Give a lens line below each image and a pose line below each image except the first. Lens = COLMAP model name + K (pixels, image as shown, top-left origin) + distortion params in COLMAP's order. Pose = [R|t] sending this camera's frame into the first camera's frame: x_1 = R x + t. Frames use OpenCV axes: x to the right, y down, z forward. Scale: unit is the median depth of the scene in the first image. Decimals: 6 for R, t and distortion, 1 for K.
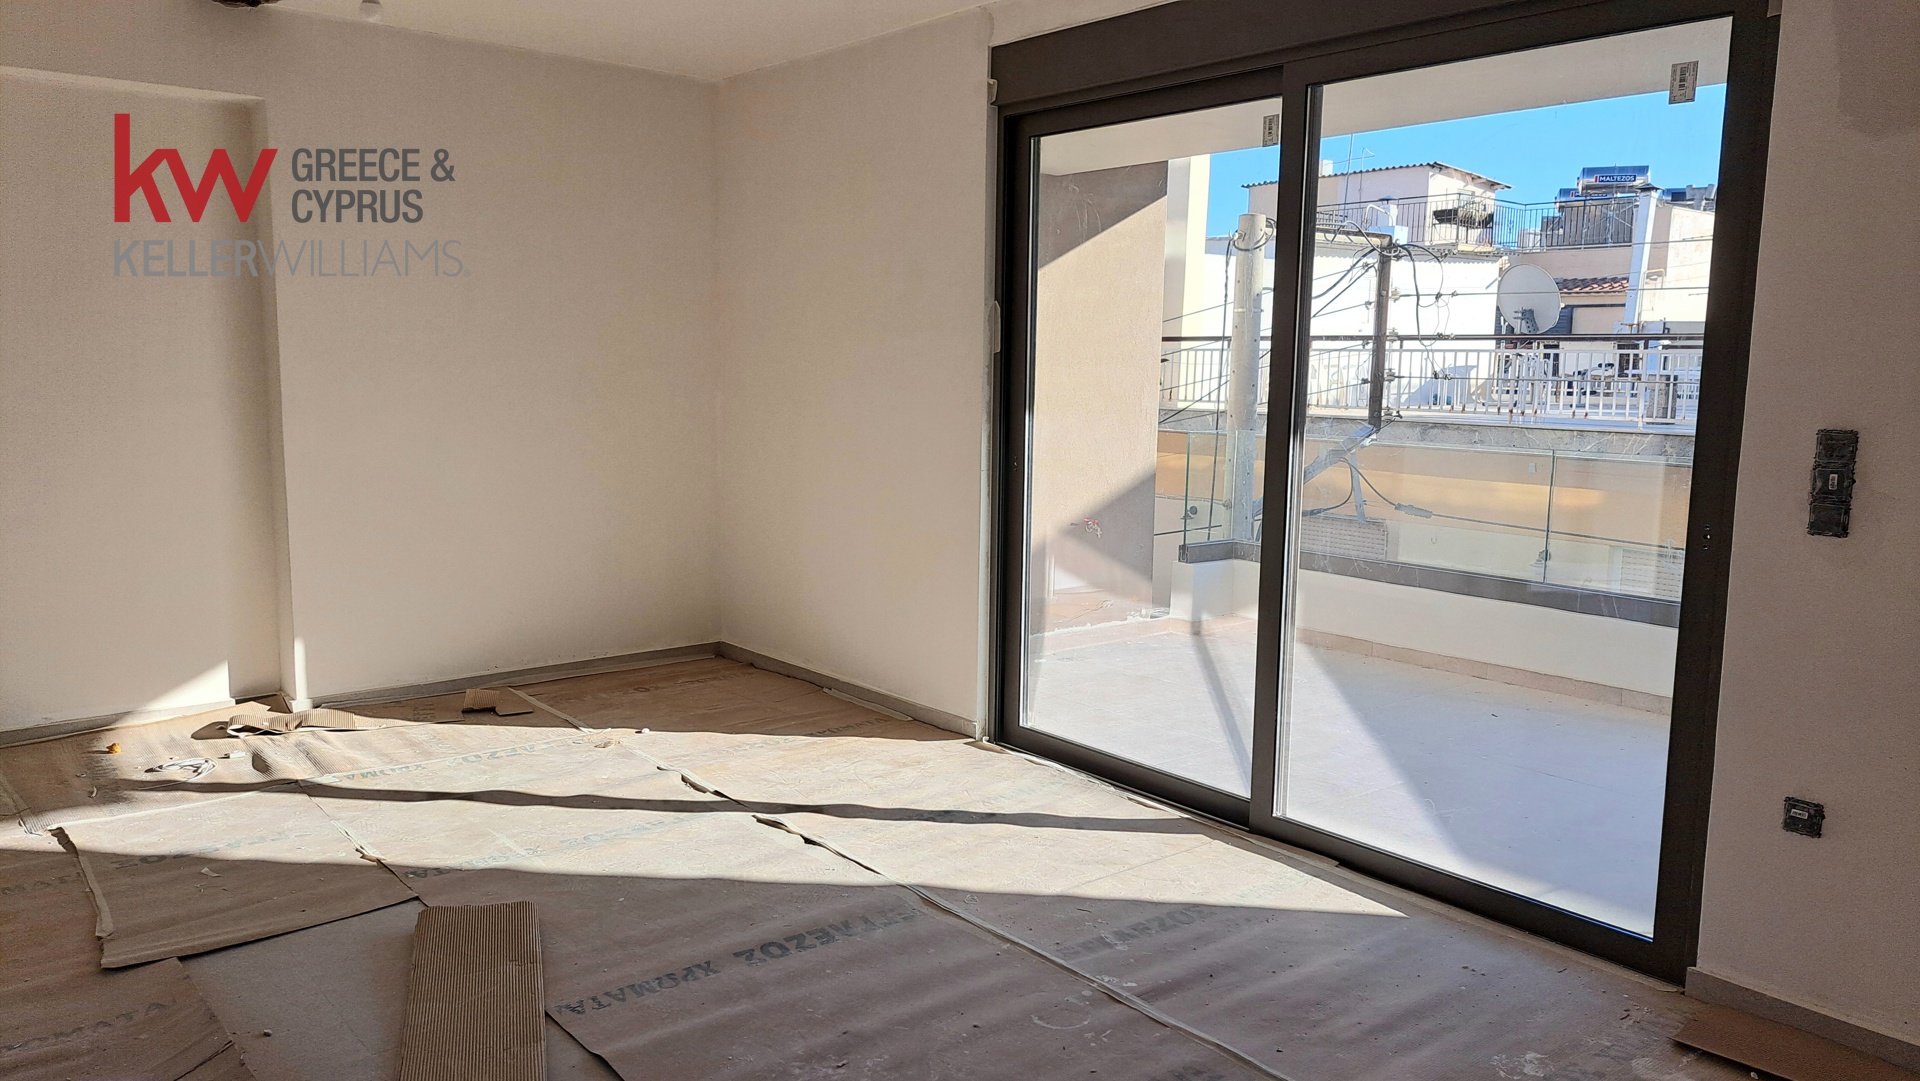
lens RADIAL K [[1380.2, 0, 978.5], [0, 1380.2, 542.9], [0, 0, 1]] dist [0.152547, -0.200718]
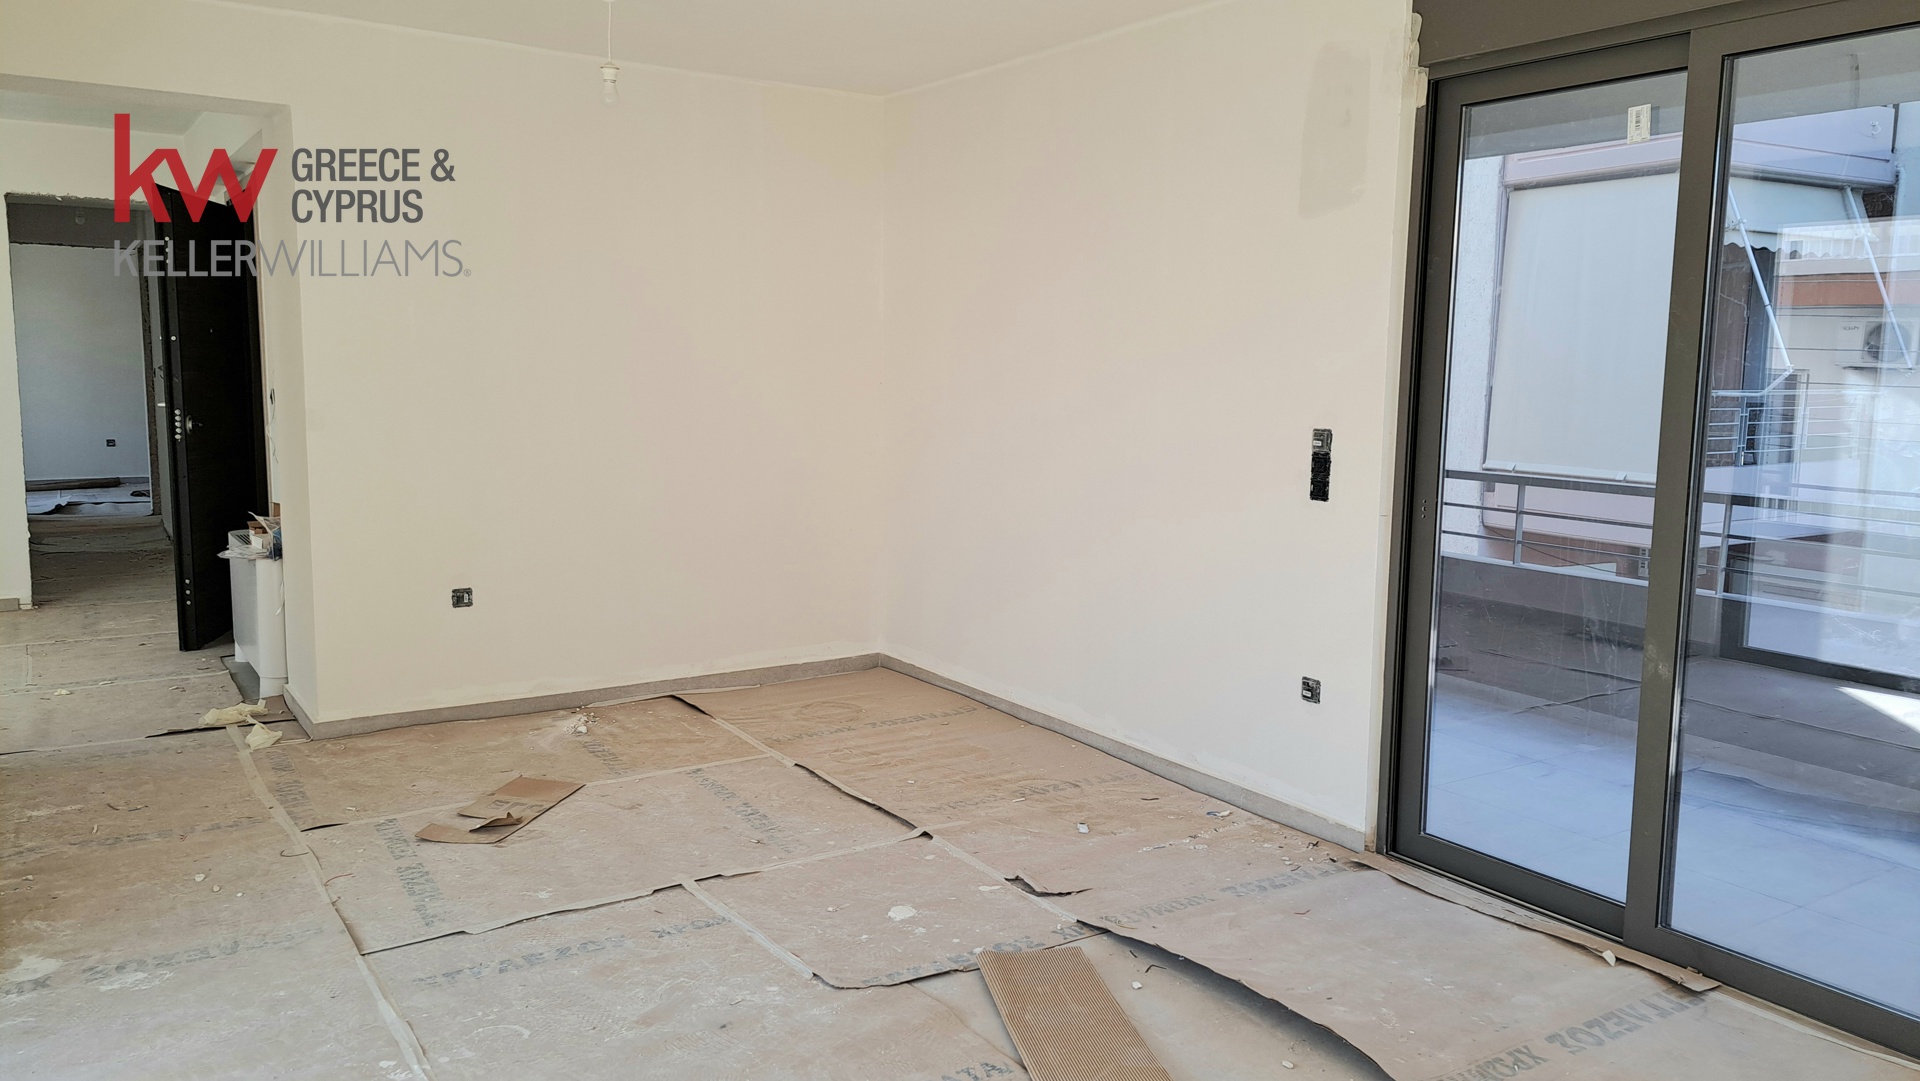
lens RADIAL K [[1403.3, 0, 997.9], [0, 1403.3, 520.2], [0, 0, 1]] dist [0.068598, -0.052480]
pose [[-0.995513, -0.037381, 0.086929, -0.283882], [-0.014404, 0.967822, 0.251225, -0.208481], [-0.093522, 0.248845, -0.964017, 1.441585]]
